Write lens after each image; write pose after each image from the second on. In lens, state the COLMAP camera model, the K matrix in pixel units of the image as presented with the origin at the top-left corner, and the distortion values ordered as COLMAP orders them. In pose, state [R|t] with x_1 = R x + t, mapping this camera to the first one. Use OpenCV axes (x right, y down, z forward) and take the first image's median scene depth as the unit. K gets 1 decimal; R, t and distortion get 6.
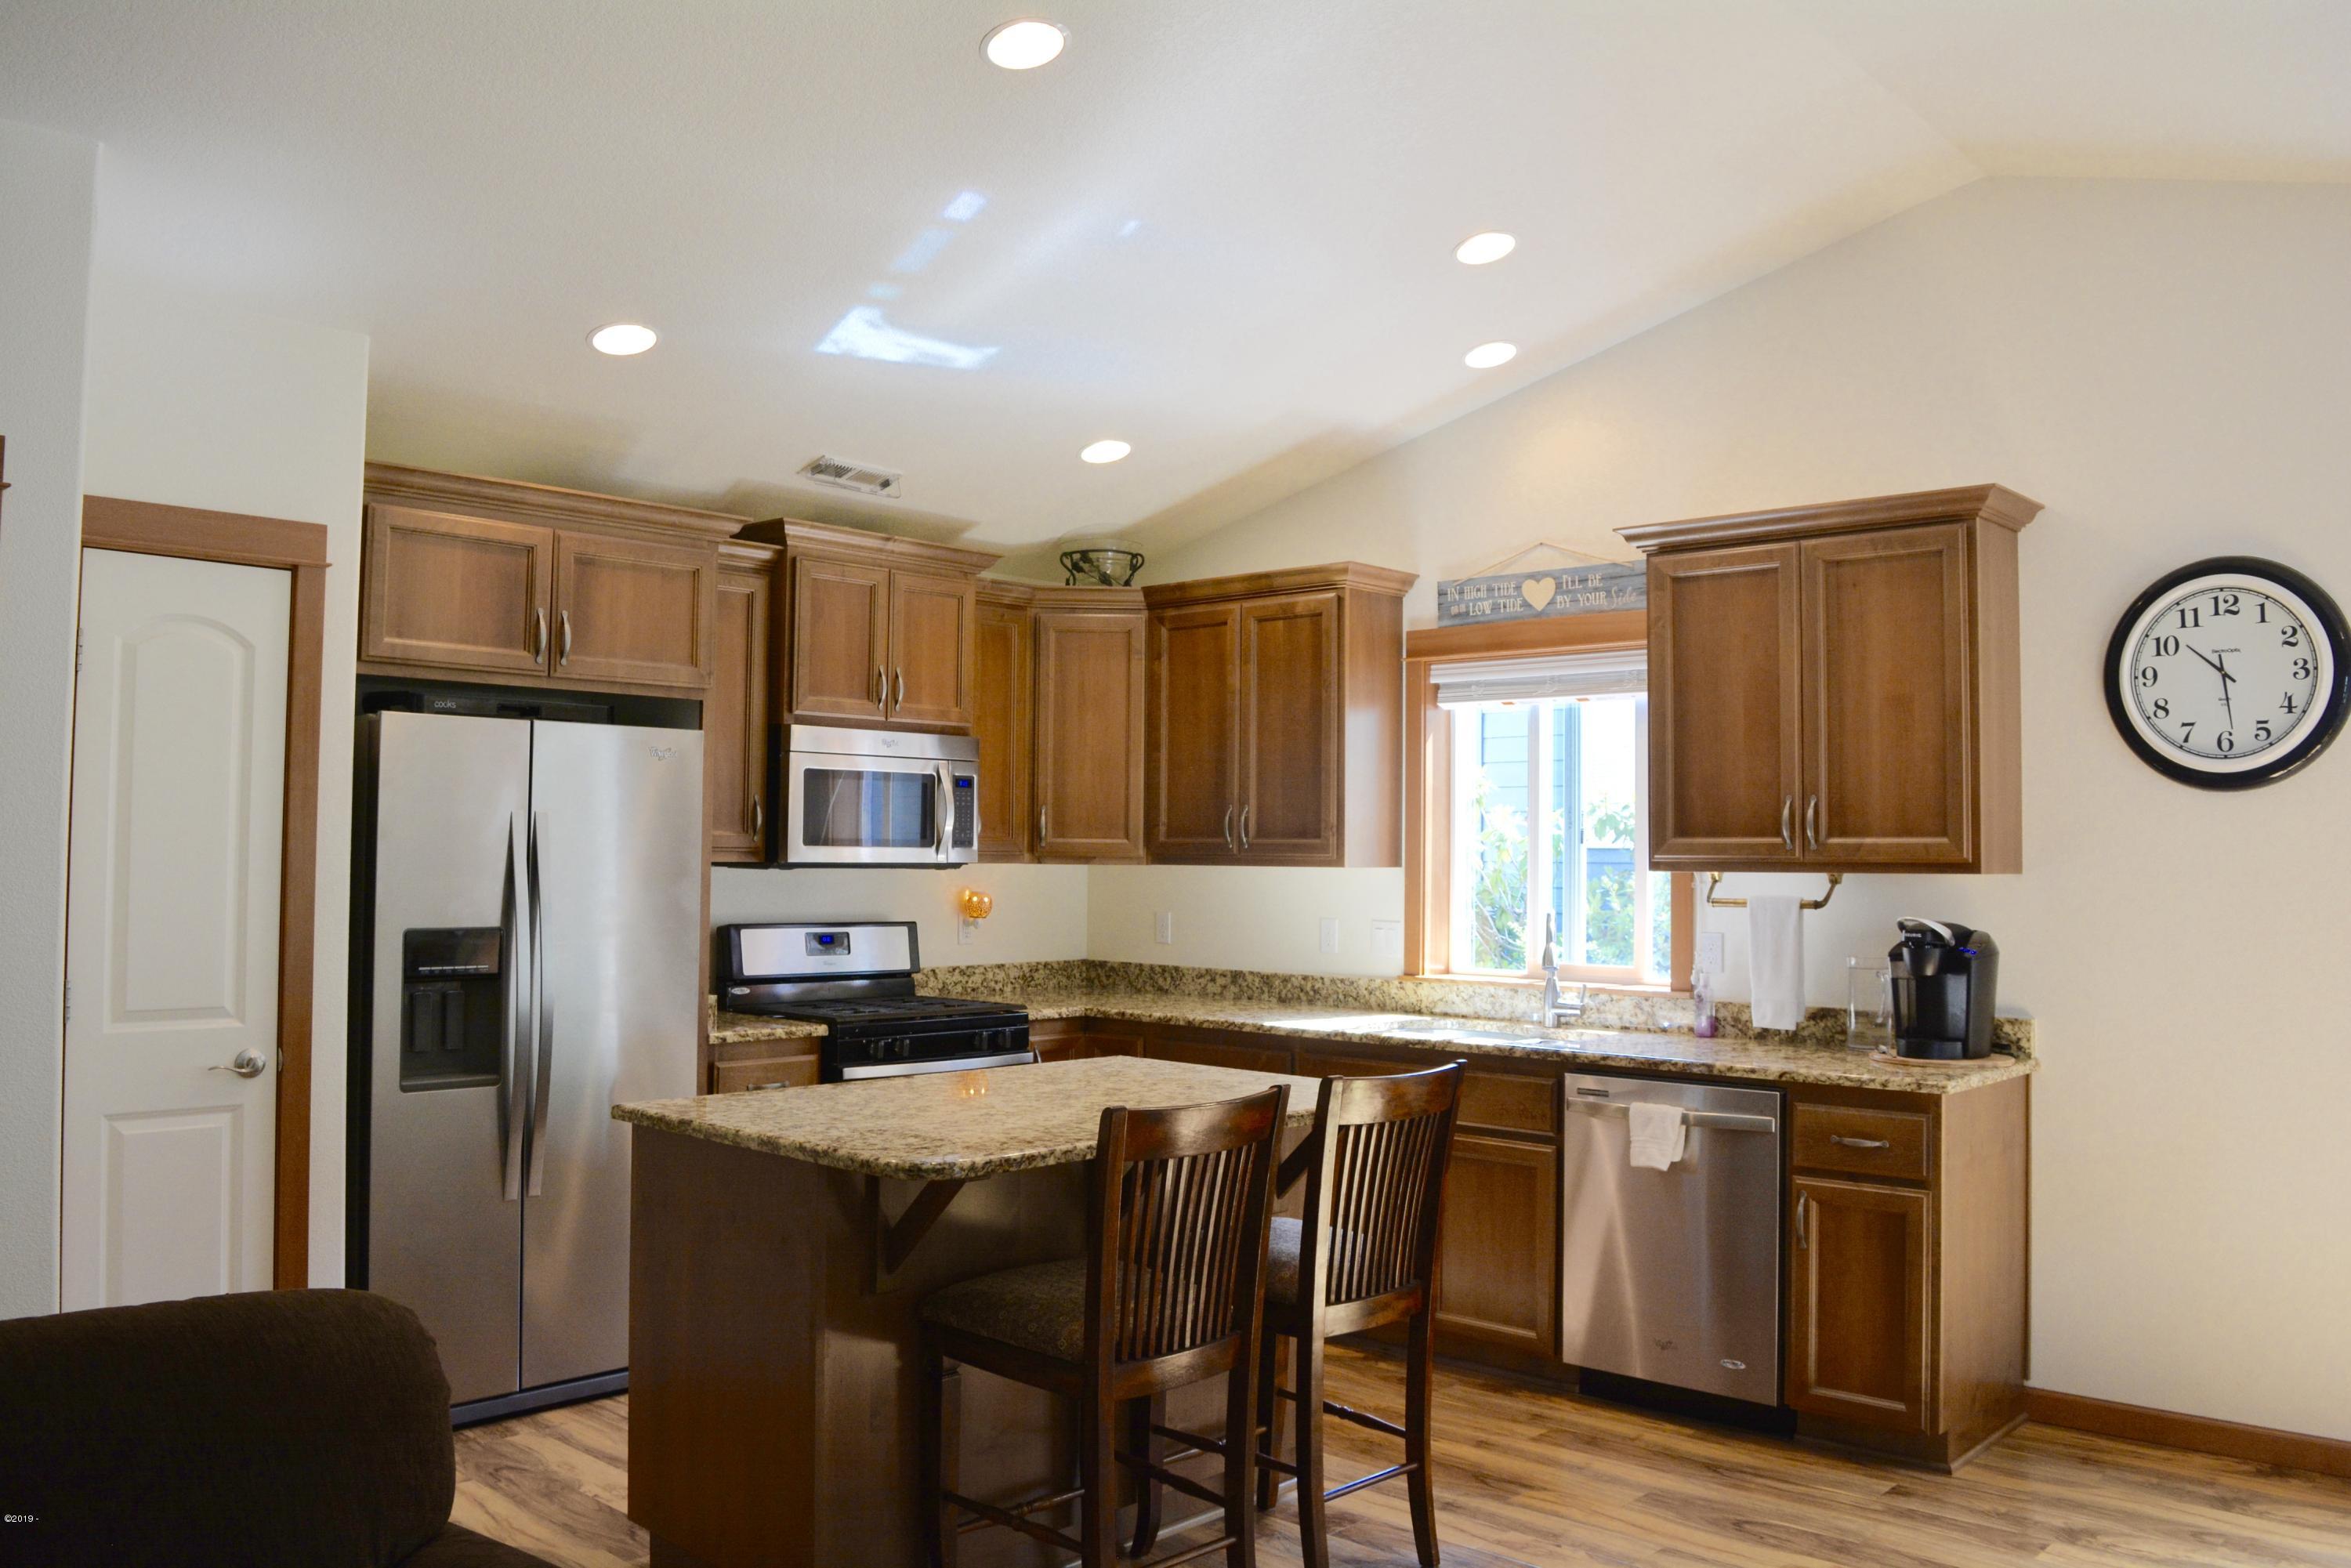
lens RADIAL K [[1860.2, 0, 1177.8], [0, 1860.2, 781.8], [0, 0, 1]] dist [-0.088769, 0.018231]
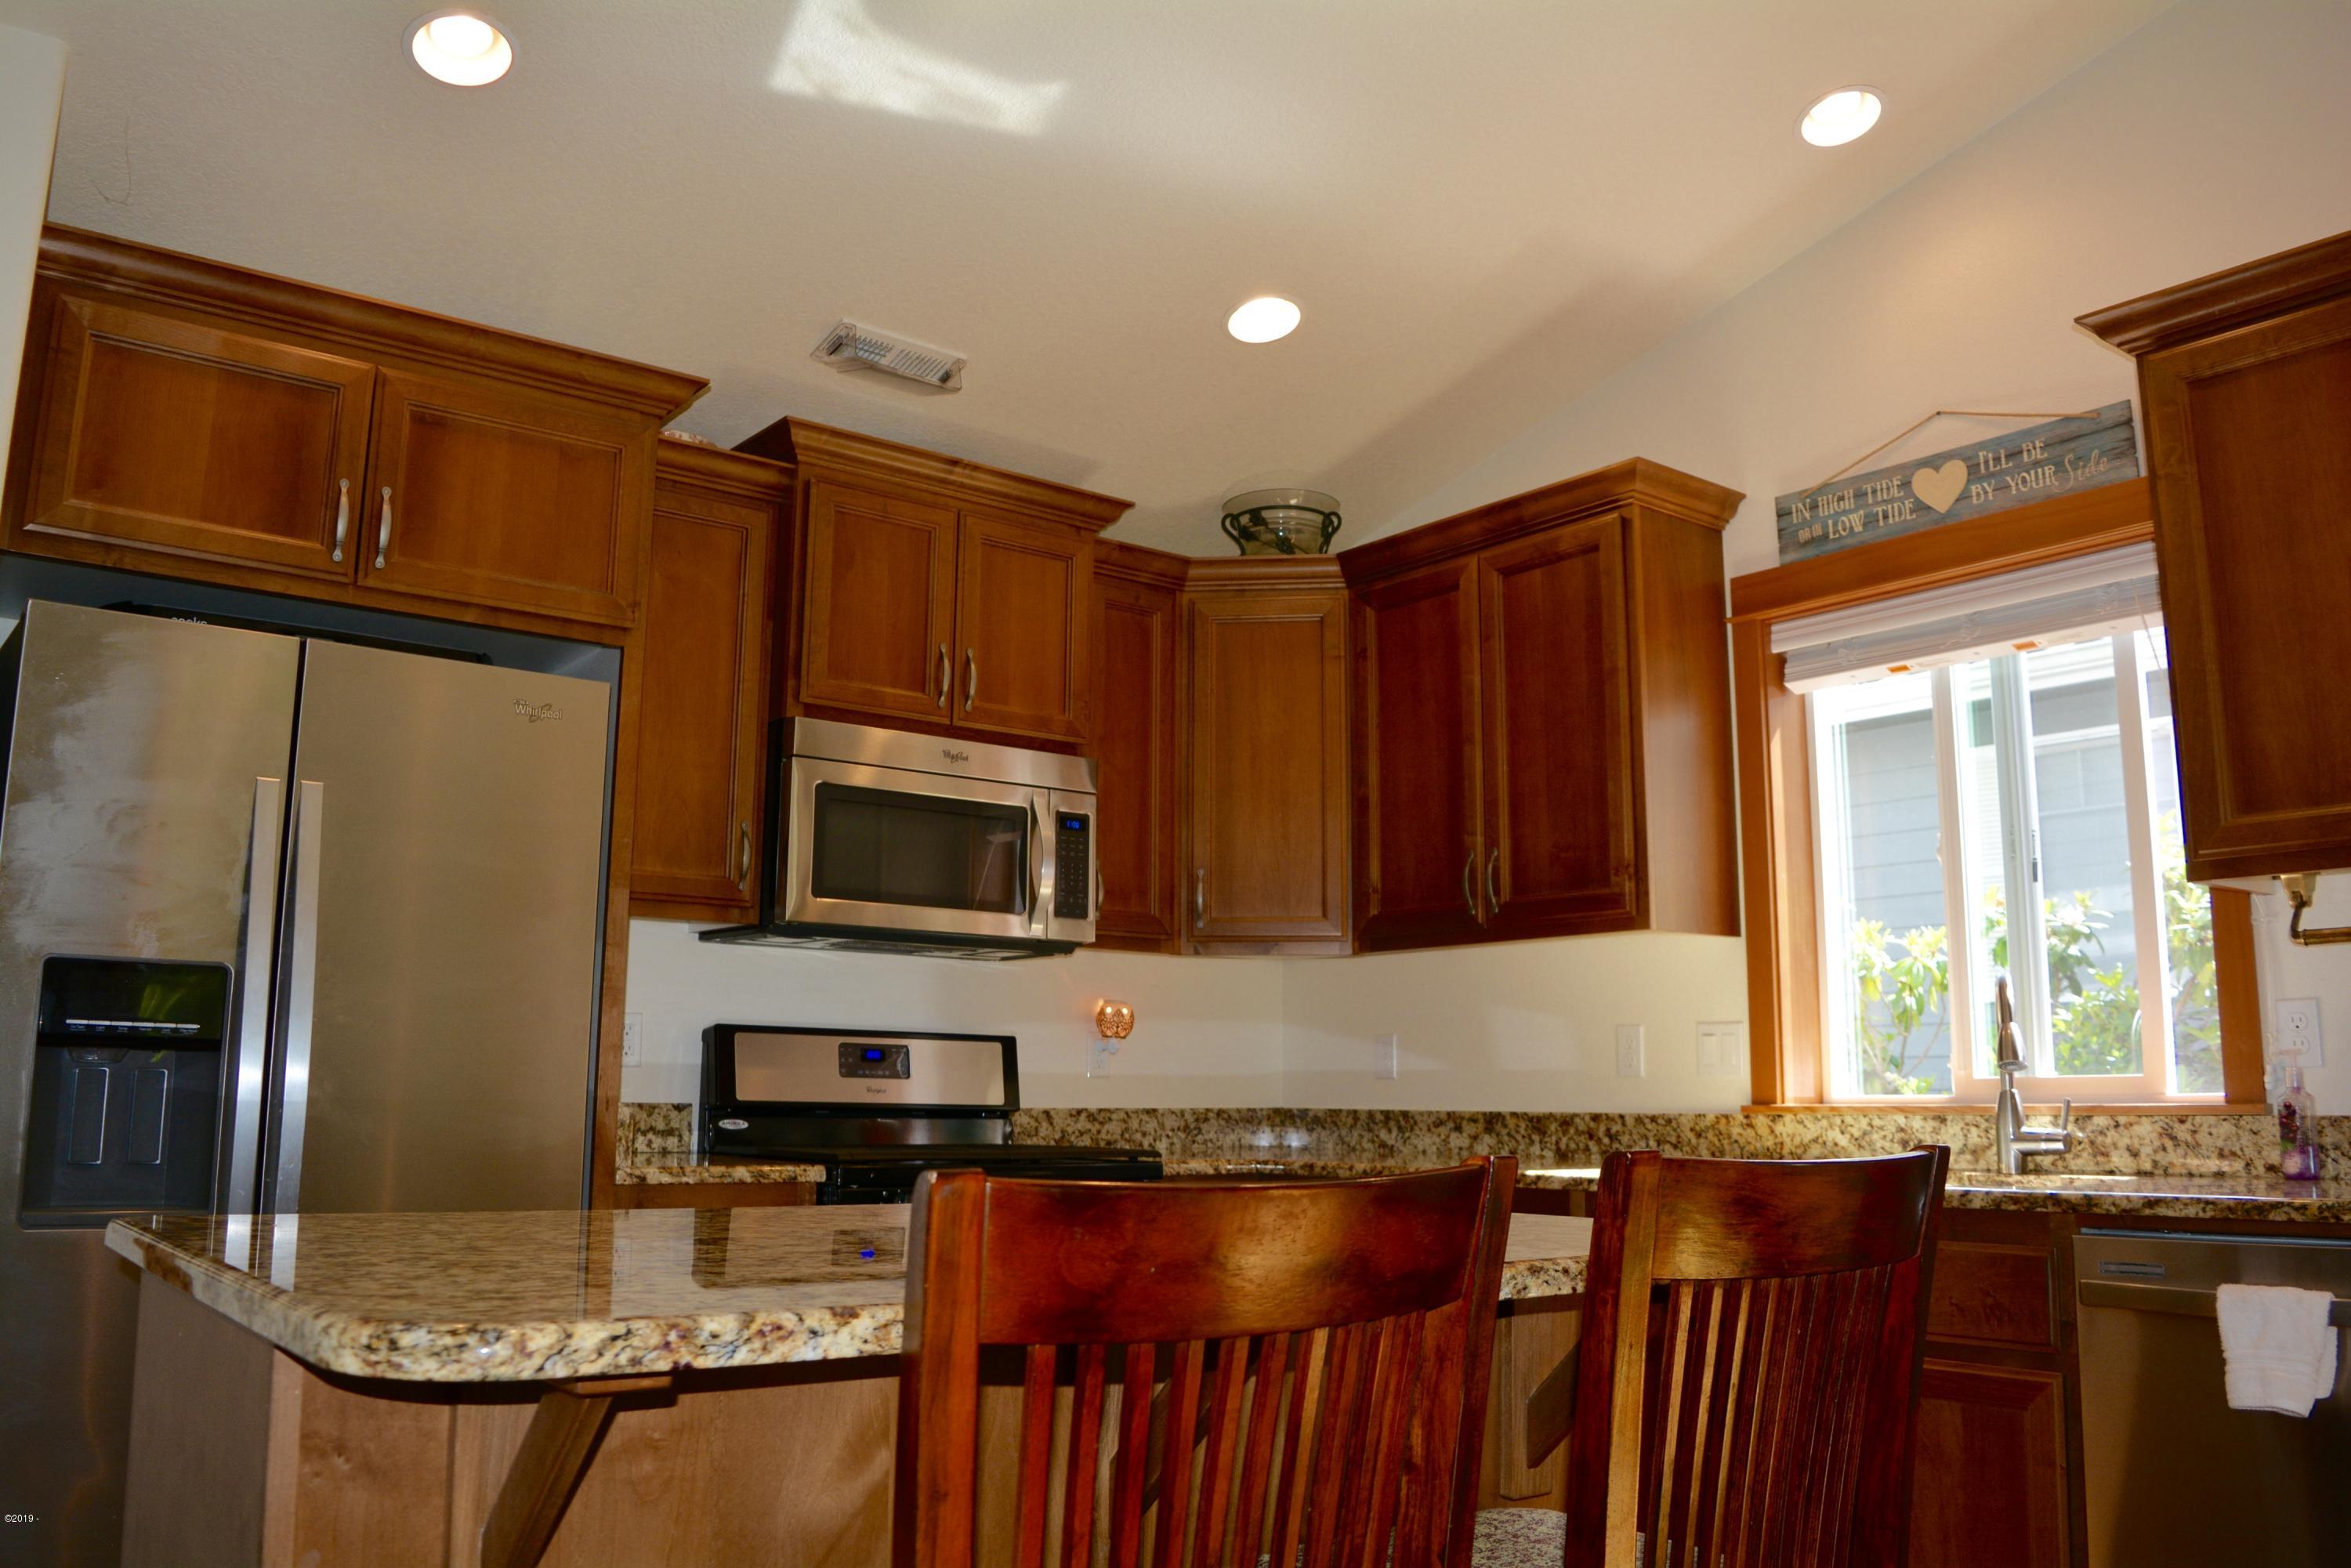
lens RADIAL K [[1860.2, 0, 1171.8], [0, 1860.2, 781.8], [0, 0, 1]] dist [-0.088769, 0.018231]
pose [[0.986780, -0.030041, -0.159258, 0.030207], [0.008938, 0.991262, -0.131601, 0.077222], [0.161820, 0.128438, 0.978426, 0.345309]]
